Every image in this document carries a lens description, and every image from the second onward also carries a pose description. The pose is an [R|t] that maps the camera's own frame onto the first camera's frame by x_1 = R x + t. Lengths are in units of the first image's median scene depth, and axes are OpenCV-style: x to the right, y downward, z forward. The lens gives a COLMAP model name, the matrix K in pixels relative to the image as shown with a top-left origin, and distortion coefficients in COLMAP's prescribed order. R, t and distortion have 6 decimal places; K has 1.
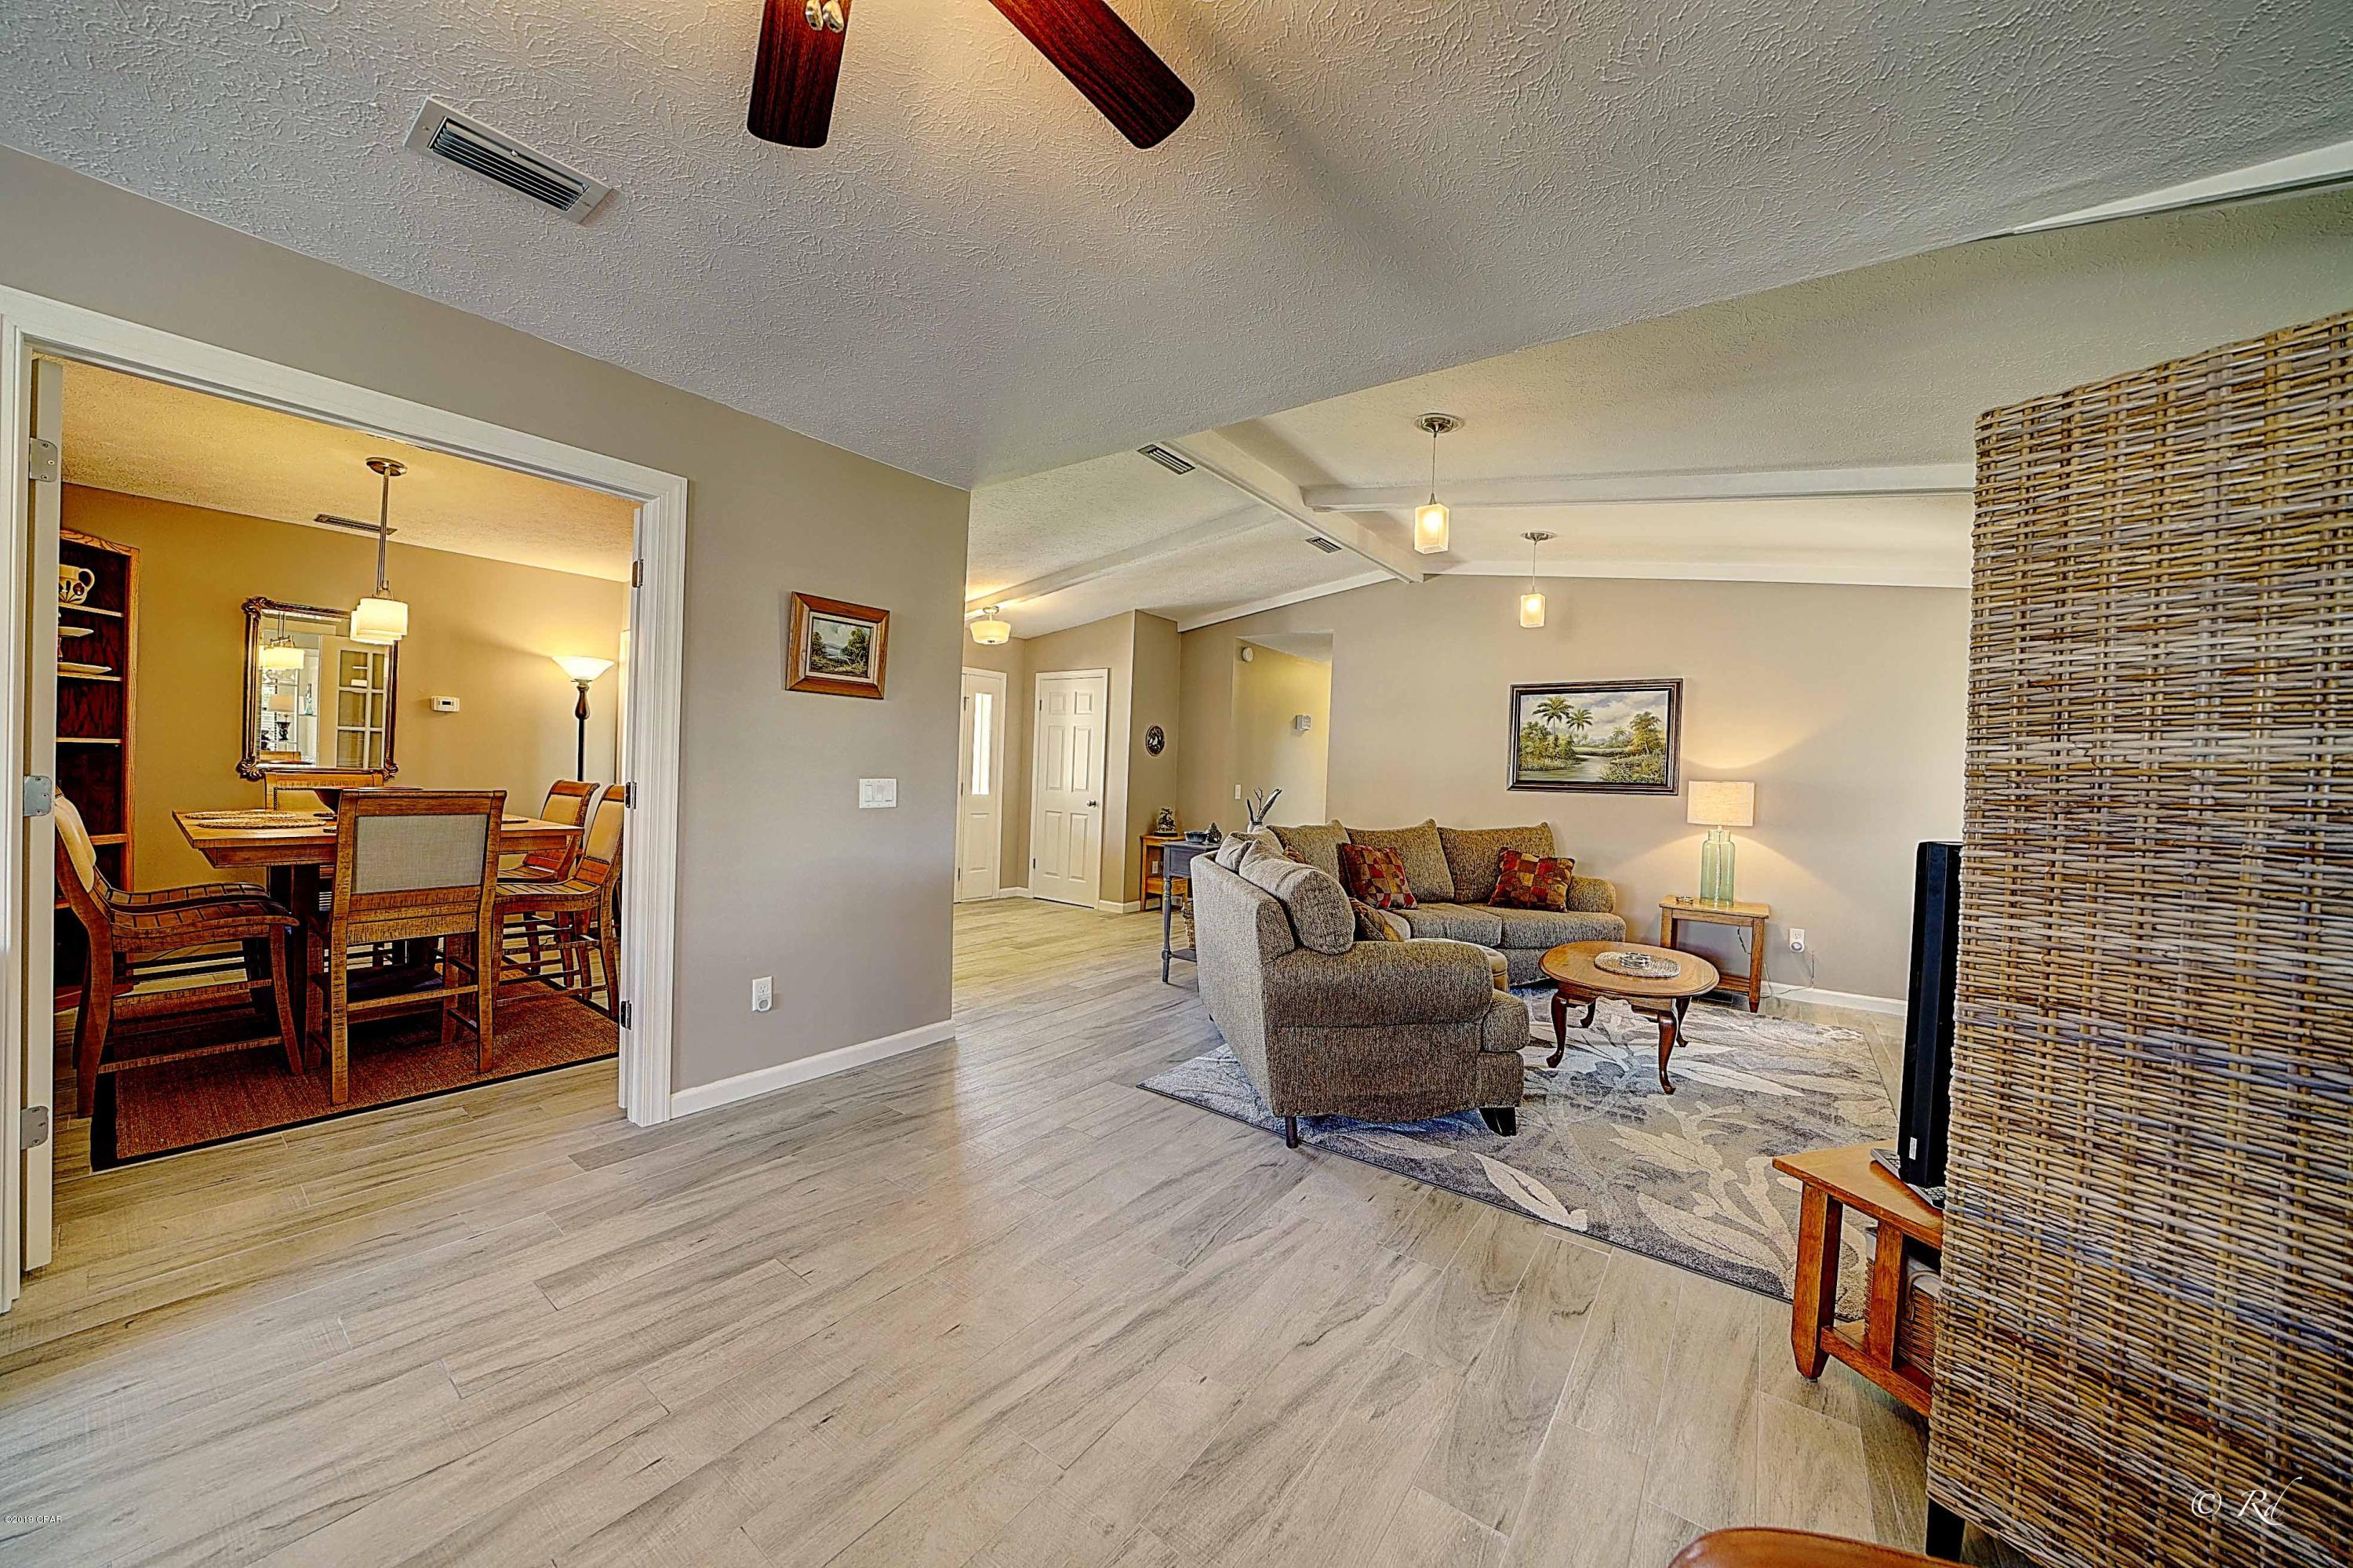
lens RADIAL K [[815.8, 0, 1176.5], [0, 815.8, 784.0], [0, 0, 1]] dist [-0.024822, 0.002337]
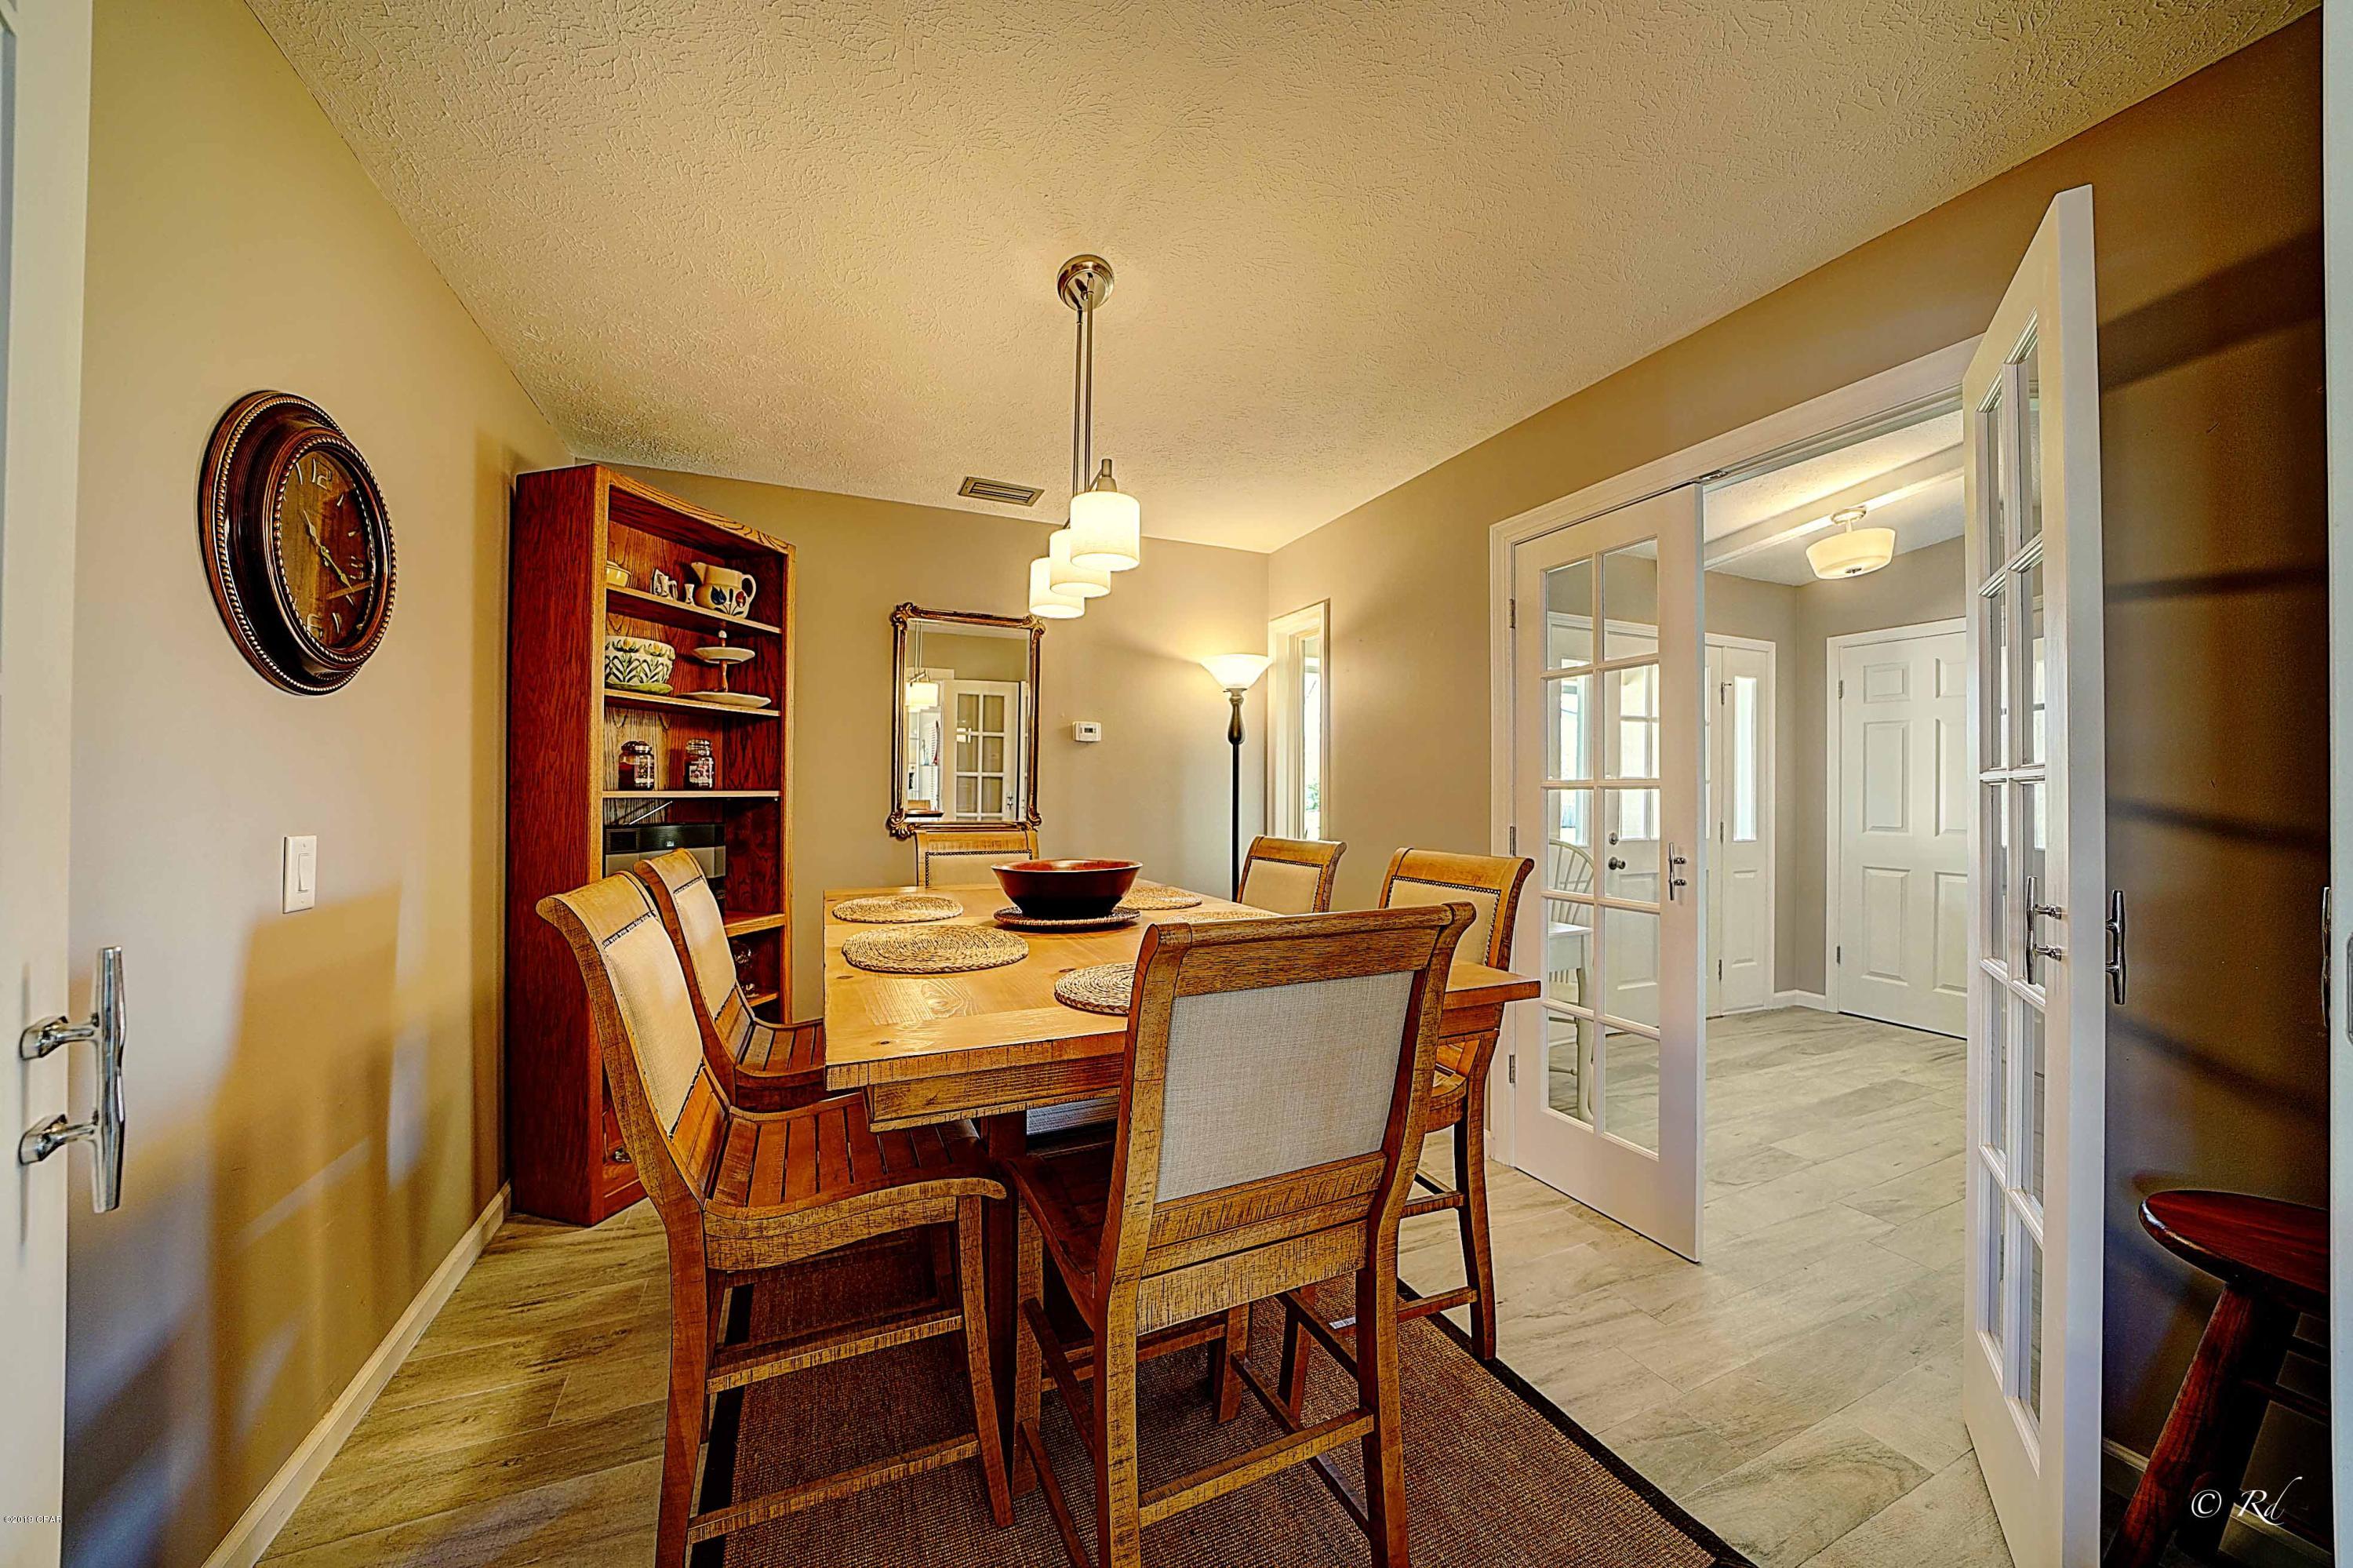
lens RADIAL K [[805.6, 0, 1176.5], [0, 805.6, 784.0], [0, 0, 1]] dist [-0.035527, 0.006441]
pose [[0.870817, -0.035915, -0.490294, -0.595233], [0.018341, 0.999007, -0.040603, -0.024126], [0.491266, 0.026365, 0.870611, 0.488109]]
